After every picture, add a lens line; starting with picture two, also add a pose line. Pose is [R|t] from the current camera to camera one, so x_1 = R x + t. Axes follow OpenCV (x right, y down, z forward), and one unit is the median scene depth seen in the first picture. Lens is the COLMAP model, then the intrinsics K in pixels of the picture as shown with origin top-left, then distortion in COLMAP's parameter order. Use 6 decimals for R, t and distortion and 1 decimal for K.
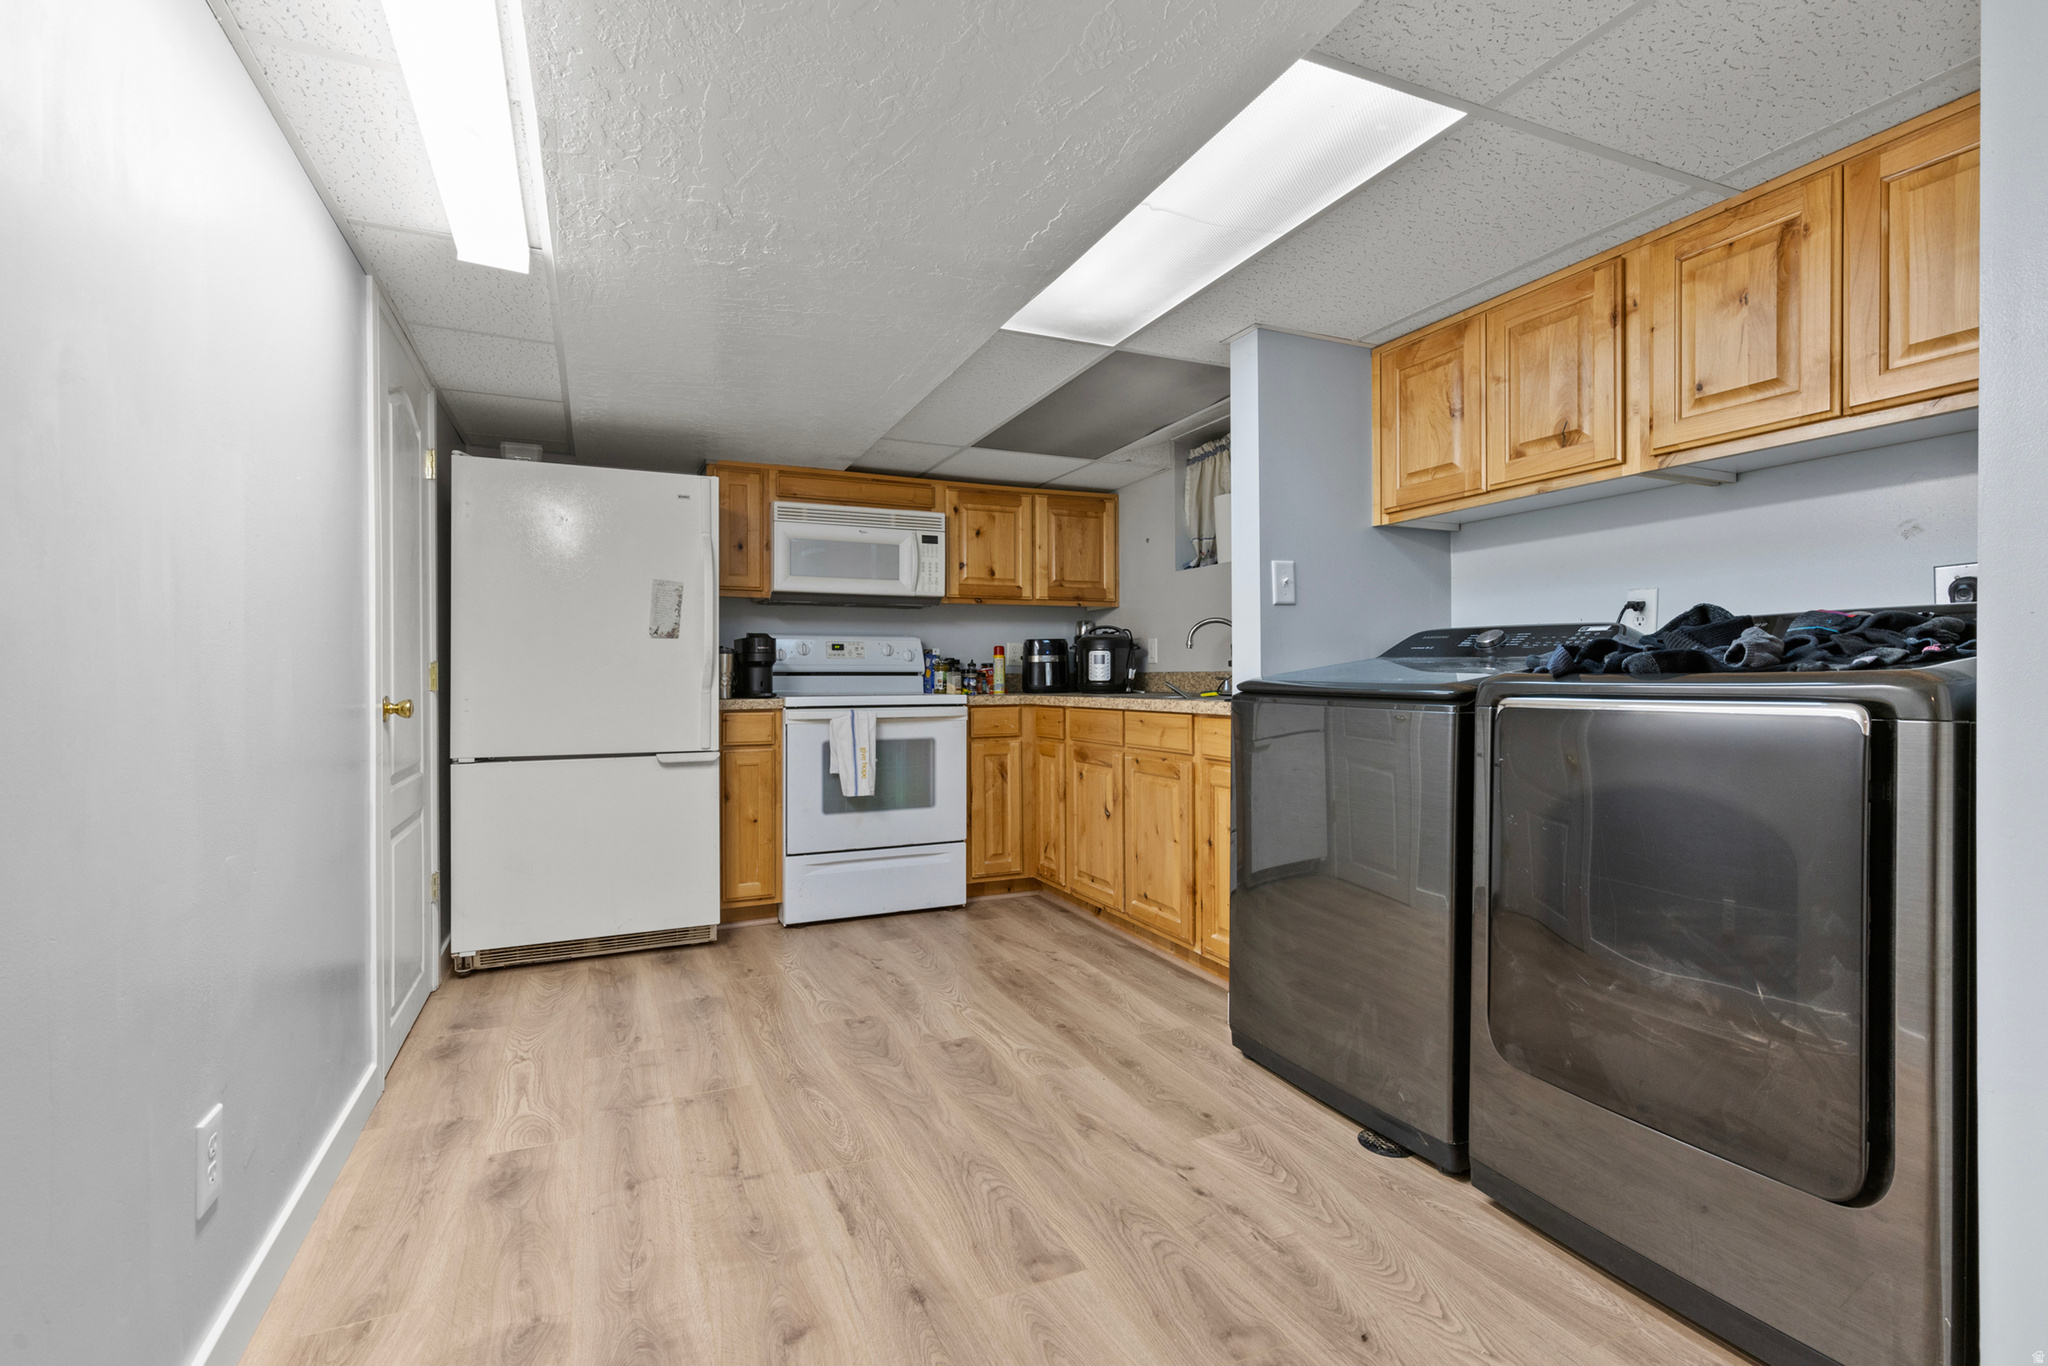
lens RADIAL K [[936.4, 0, 1005.9], [0, 936.4, 677.2], [0, 0, 1]] dist [0.005650, -0.000507]
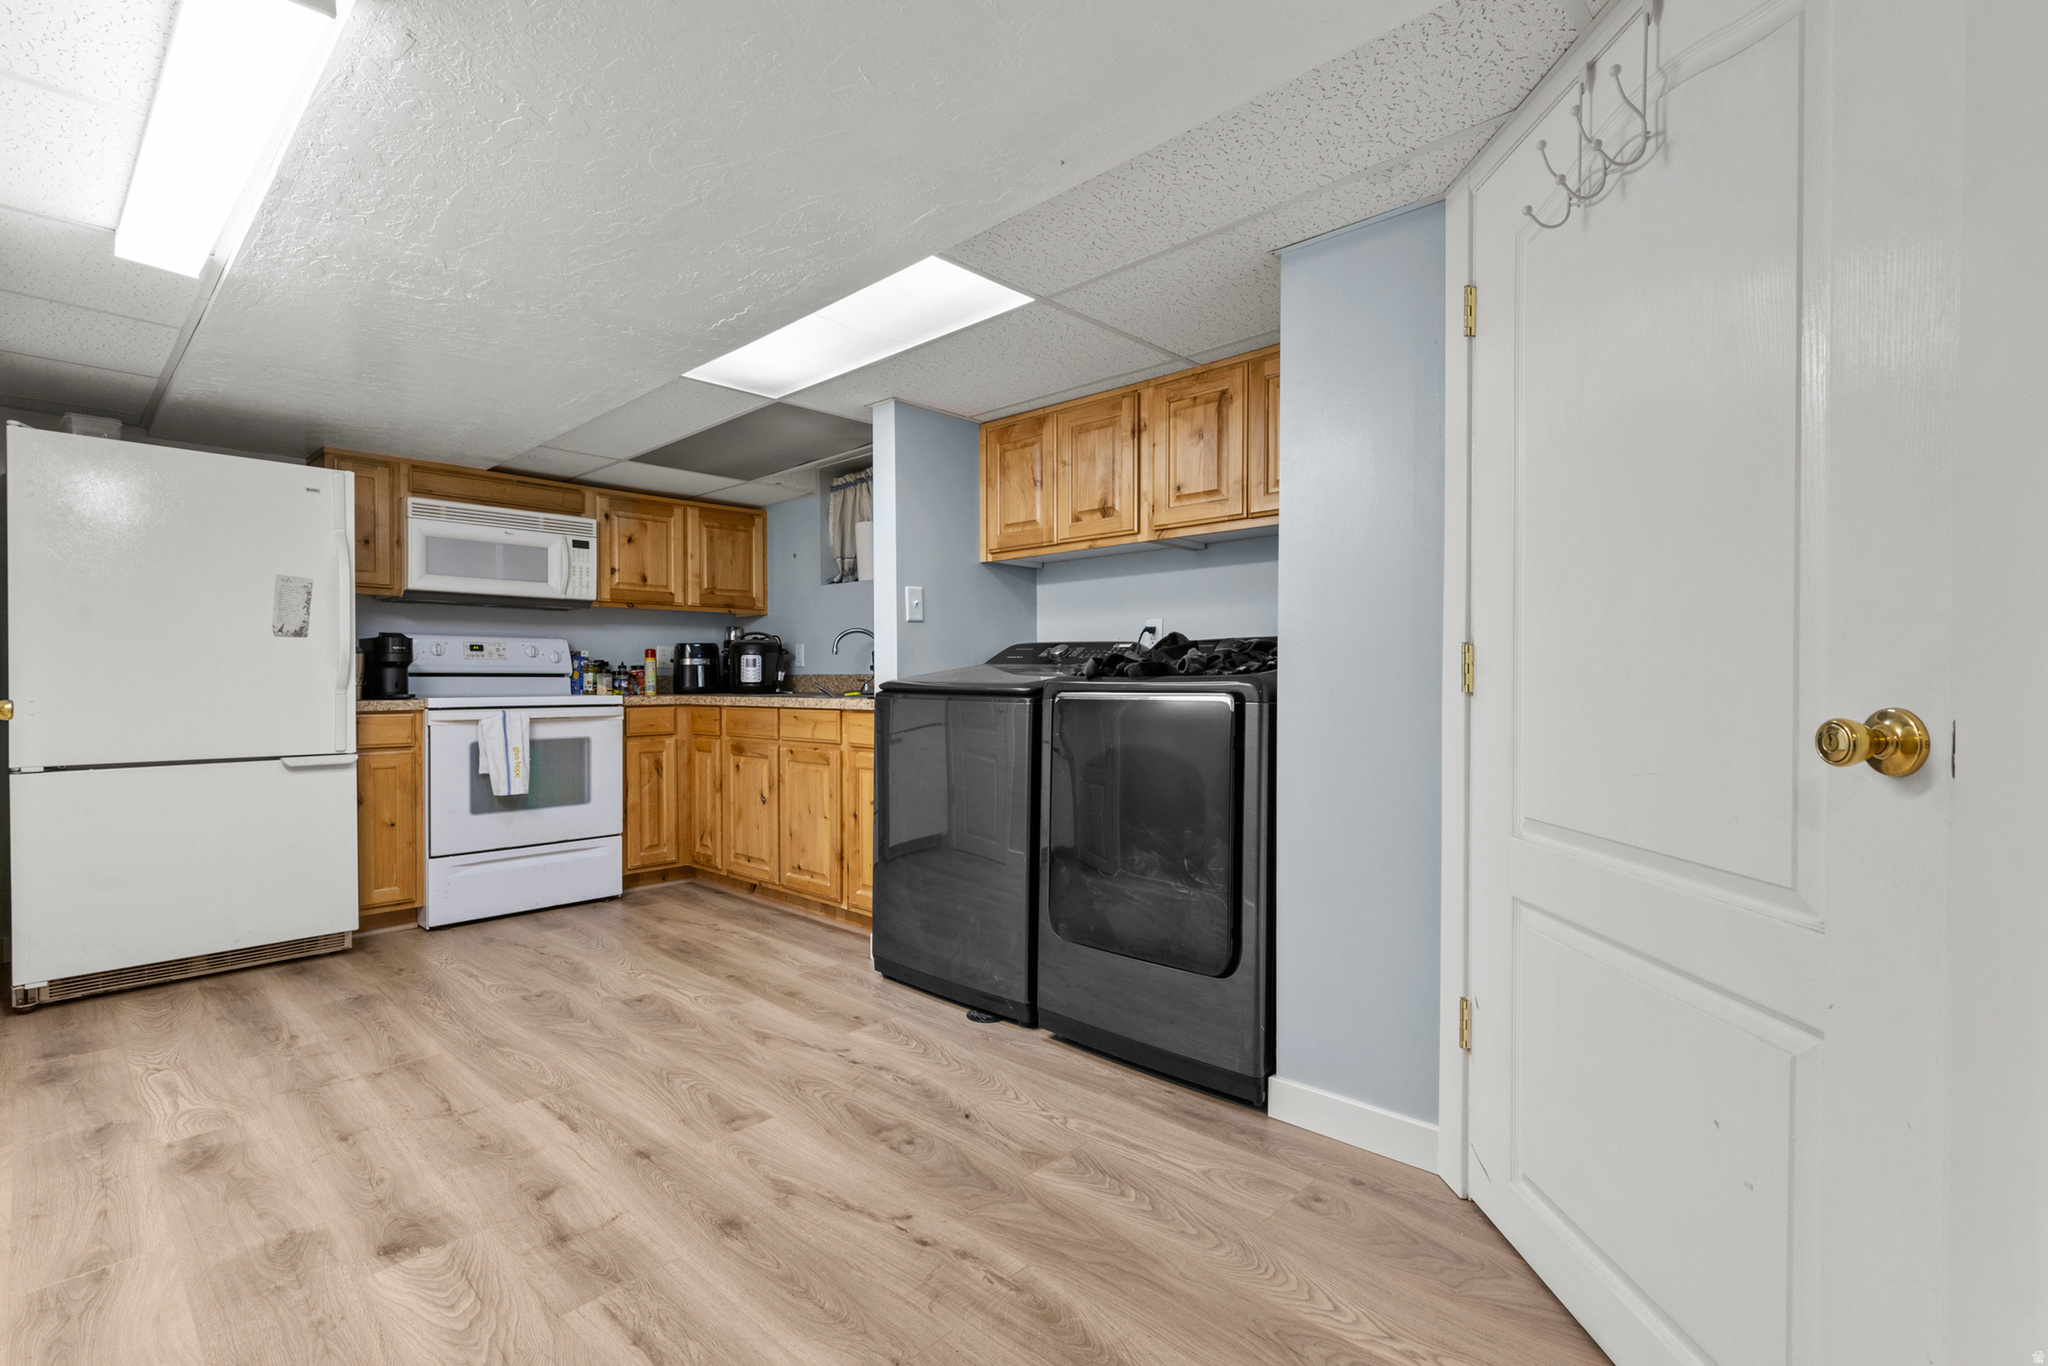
lens RADIAL K [[936.4, 0, 1018.1], [0, 936.4, 683.2], [0, 0, 1]] dist [0.005650, -0.000507]
pose [[0.920135, 0.000731, 0.391600, -0.073394], [-0.001882, 0.999995, 0.002555, 0.002491], [-0.391596, -0.003087, 0.920132, -0.228977]]
